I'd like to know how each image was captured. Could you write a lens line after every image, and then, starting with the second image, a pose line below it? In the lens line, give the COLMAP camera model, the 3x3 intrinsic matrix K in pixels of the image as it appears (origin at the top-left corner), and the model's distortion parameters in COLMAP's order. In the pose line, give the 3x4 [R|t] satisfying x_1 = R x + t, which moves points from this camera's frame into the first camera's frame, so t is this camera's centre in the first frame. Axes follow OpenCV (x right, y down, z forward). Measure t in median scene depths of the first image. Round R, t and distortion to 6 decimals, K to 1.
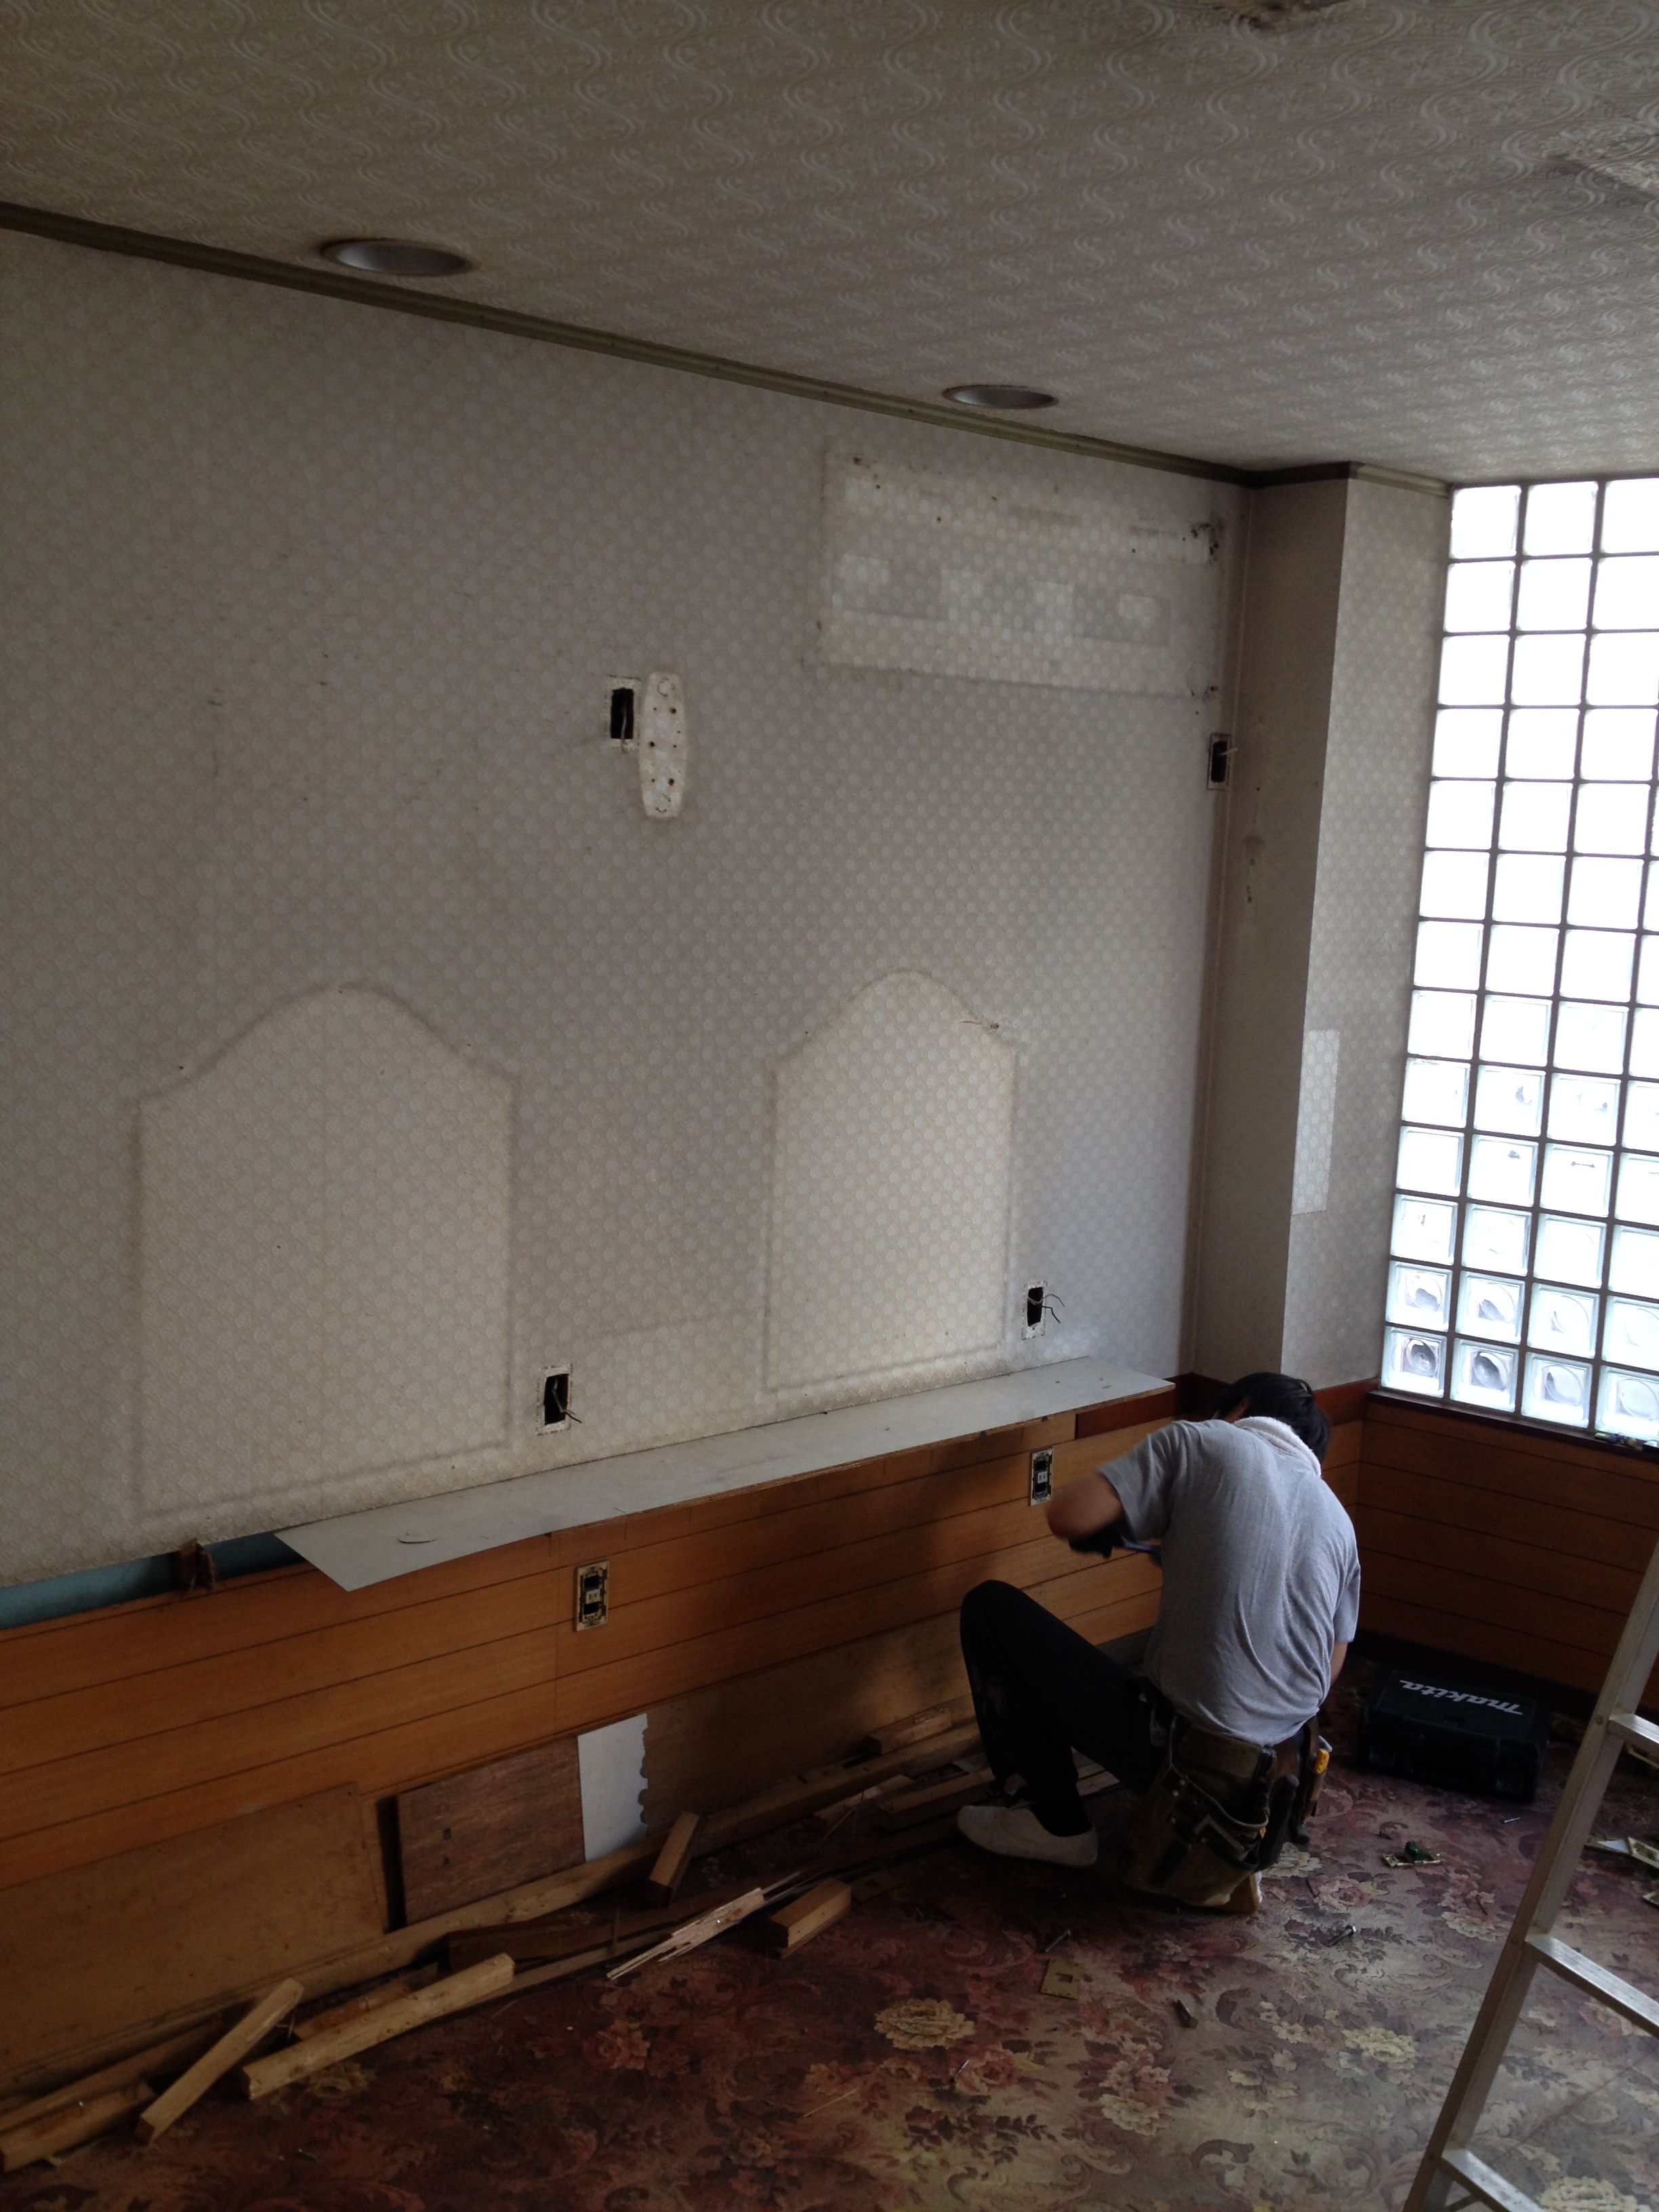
lens RADIAL K [[2096.8, 0, 838.0], [0, 2096.8, 1088.5], [0, 0, 1]] dist [0.162101, -0.300084]
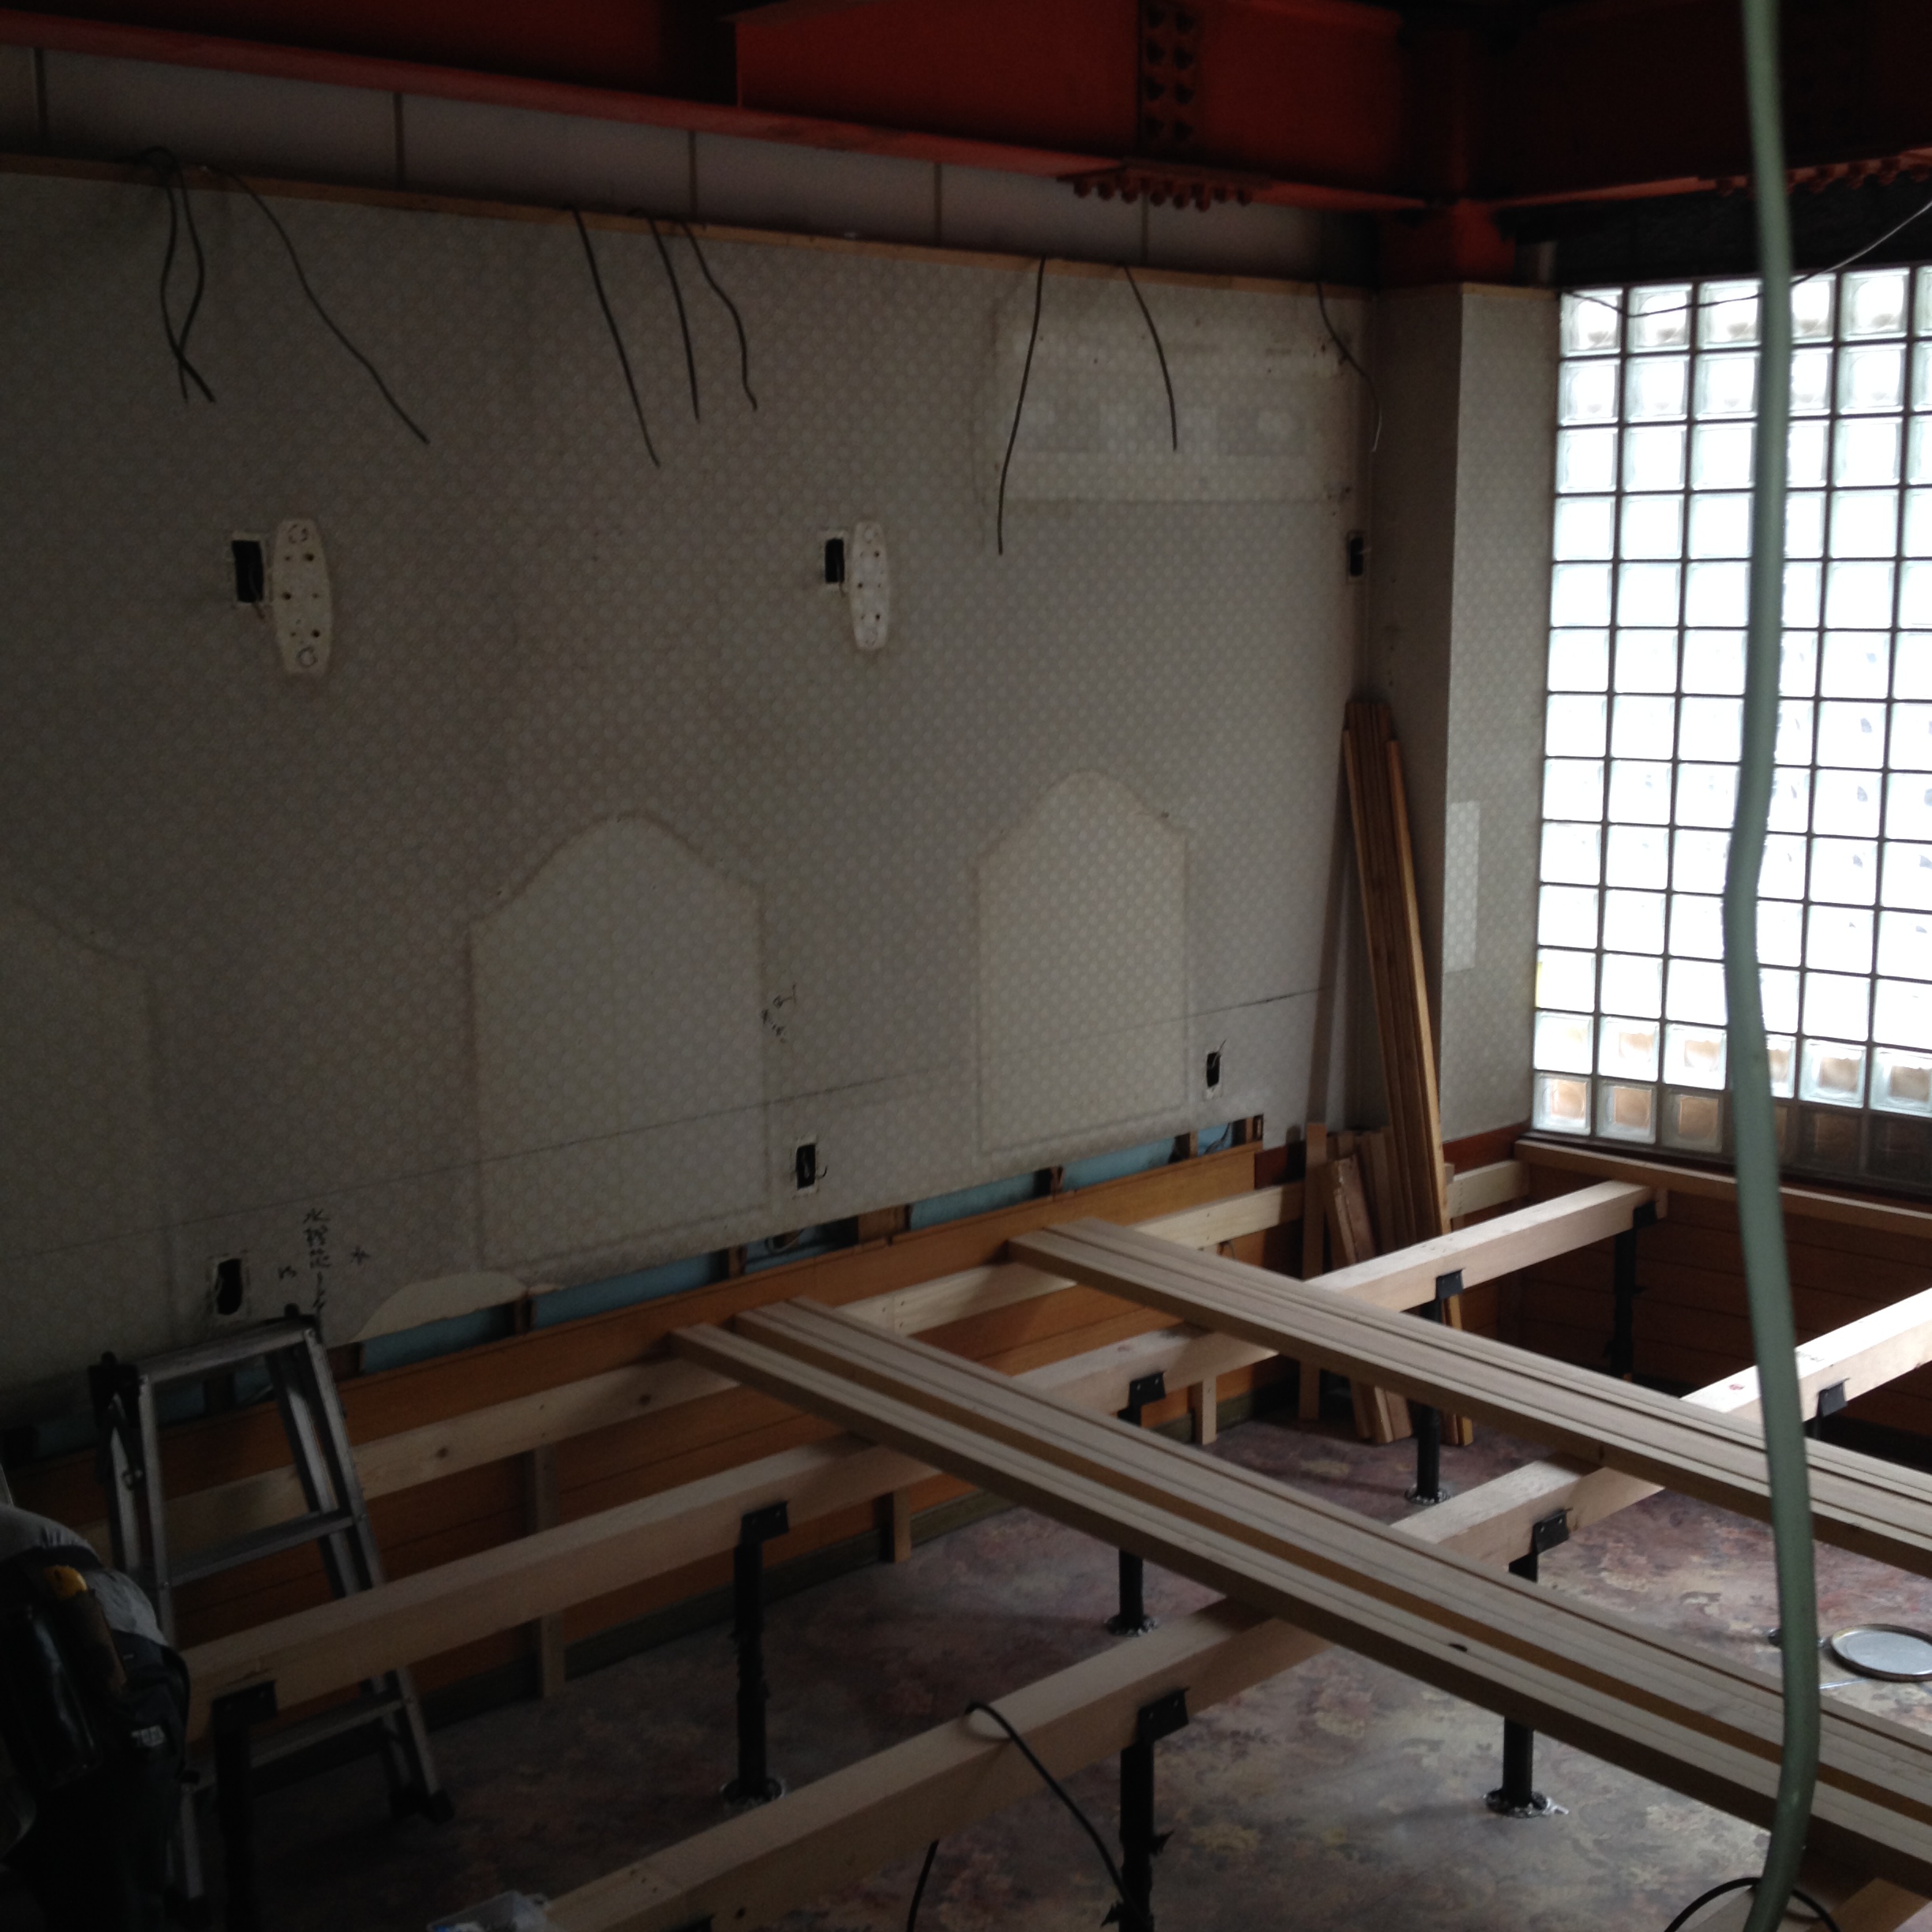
lens RADIAL K [[2549.4, 0, 1017.3], [0, 2549.4, 913.4], [0, 0, 1]] dist [0.195247, -0.022986]
pose [[0.997796, -0.051660, 0.041652, -0.066417], [0.050845, 0.998498, 0.020406, -0.010563], [-0.042643, -0.018244, 0.998924, -0.358866]]
